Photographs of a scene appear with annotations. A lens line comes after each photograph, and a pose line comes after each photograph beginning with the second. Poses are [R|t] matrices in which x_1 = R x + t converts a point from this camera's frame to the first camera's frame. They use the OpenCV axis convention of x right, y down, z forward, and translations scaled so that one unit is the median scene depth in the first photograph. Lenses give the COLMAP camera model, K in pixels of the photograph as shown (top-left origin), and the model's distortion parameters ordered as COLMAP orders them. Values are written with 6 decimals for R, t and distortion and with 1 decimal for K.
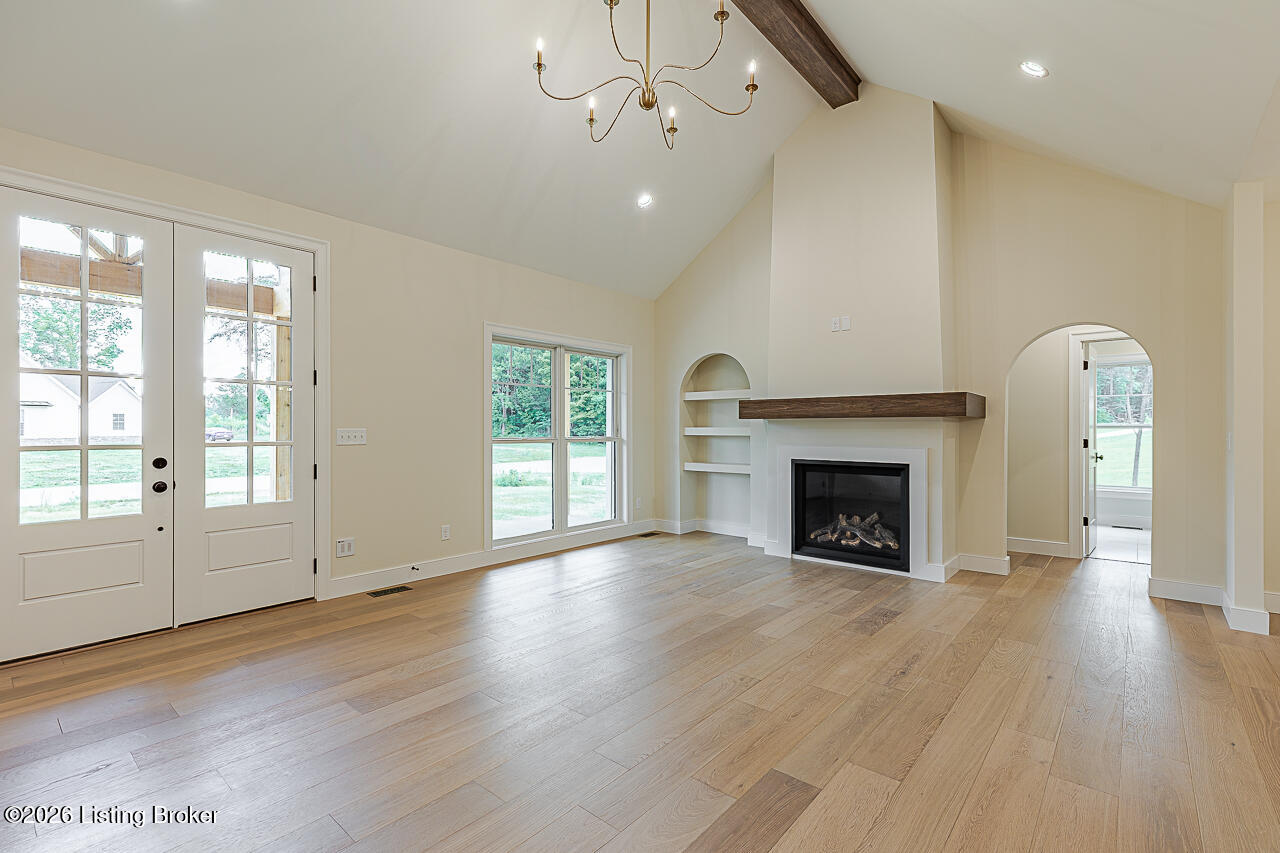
lens RADIAL K [[579.6, 0, 644.2], [0, 579.6, 425.0], [0, 0, 1]] dist [0.010183, -0.002101]
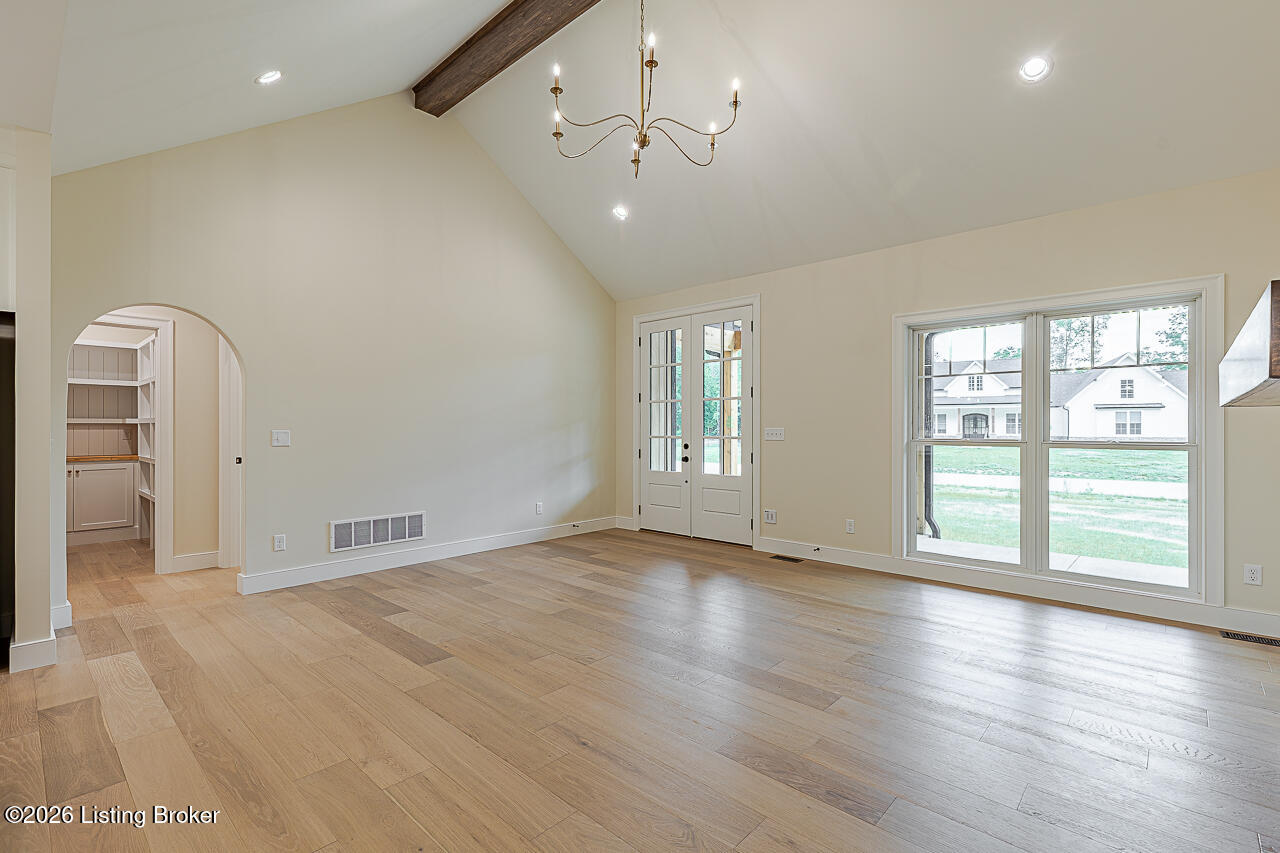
lens RADIAL K [[579.6, 0, 645.4], [0, 579.6, 425.8], [0, 0, 1]] dist [0.010183, -0.002101]
pose [[-0.039922, -0.003148, -0.999198, 0.717396], [0.006291, 0.999974, -0.003402, 0.003328], [0.999183, -0.006422, -0.039901, 0.657614]]
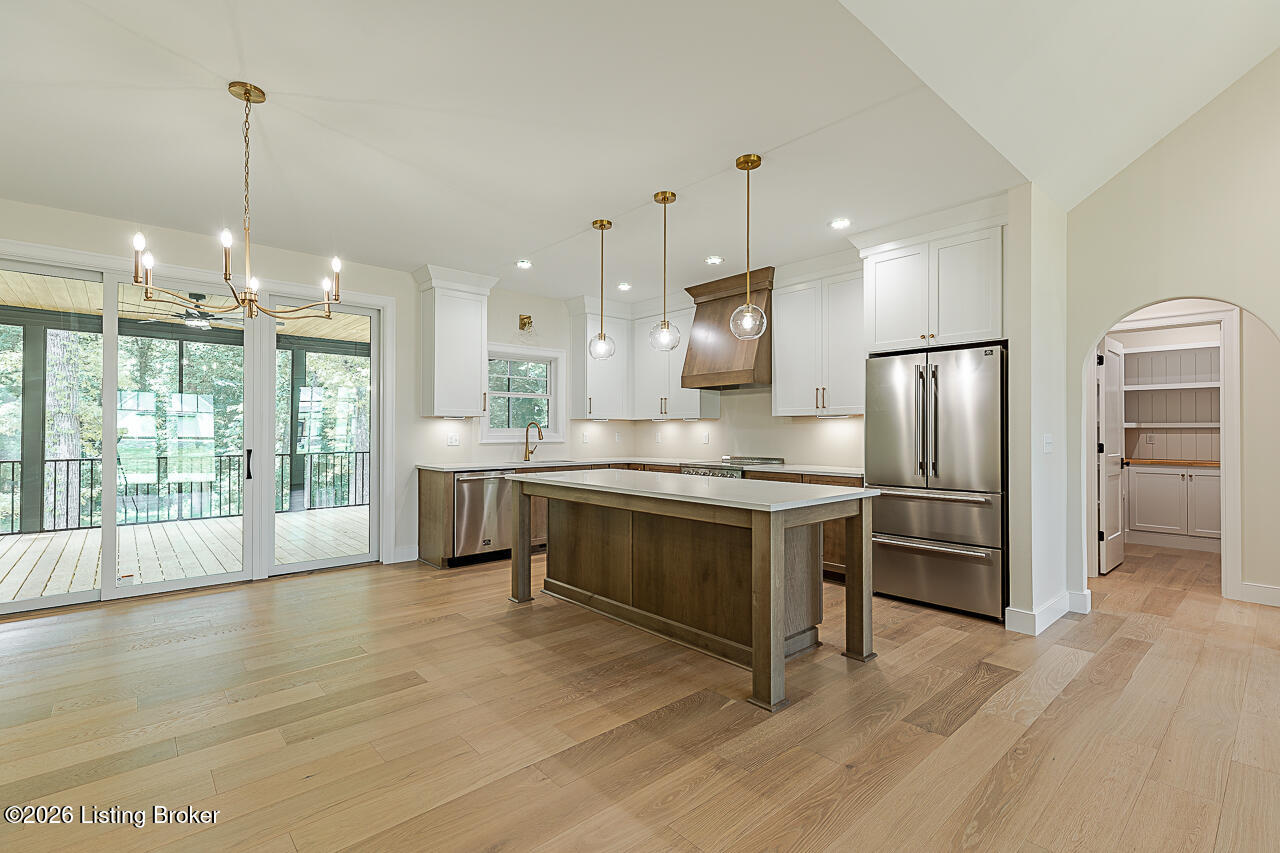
lens RADIAL K [[579.6, 0, 649.1], [0, 579.6, 423.3], [0, 0, 1]] dist [0.010183, -0.002101]
pose [[-0.991474, 0.001377, 0.130299, 0.498195], [-0.001320, 0.999787, -0.020611, 0.004541], [-0.130299, -0.020607, -0.991261, 0.779077]]
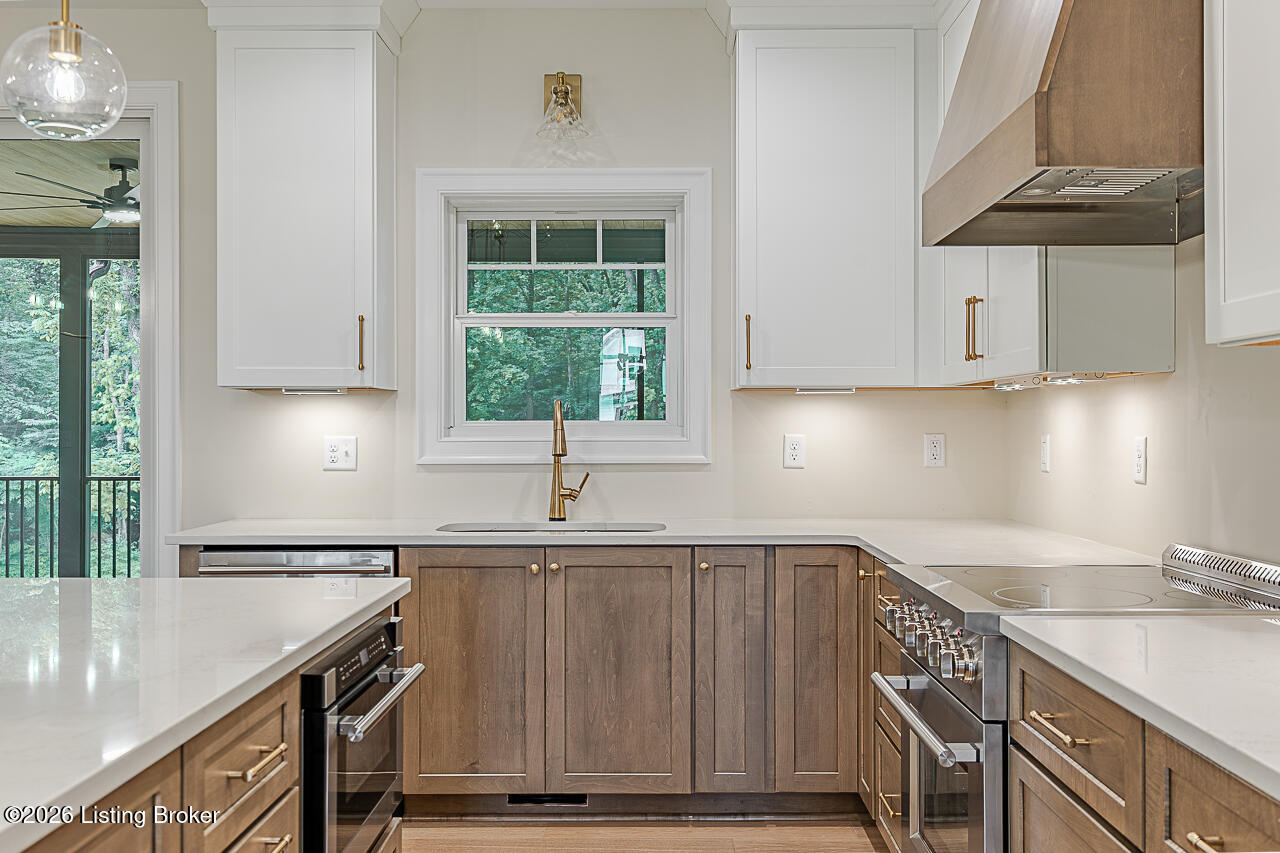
lens RADIAL K [[1235.5, 0, 642.4], [0, 1235.5, 429.2], [0, 0, 1]] dist [0.004463, 0.000000]
pose [[-0.641071, -0.000547, 0.767481, 0.210544], [-0.005264, 0.999979, -0.003685, -0.000933], [-0.767463, -0.006402, -0.641061, 0.060497]]
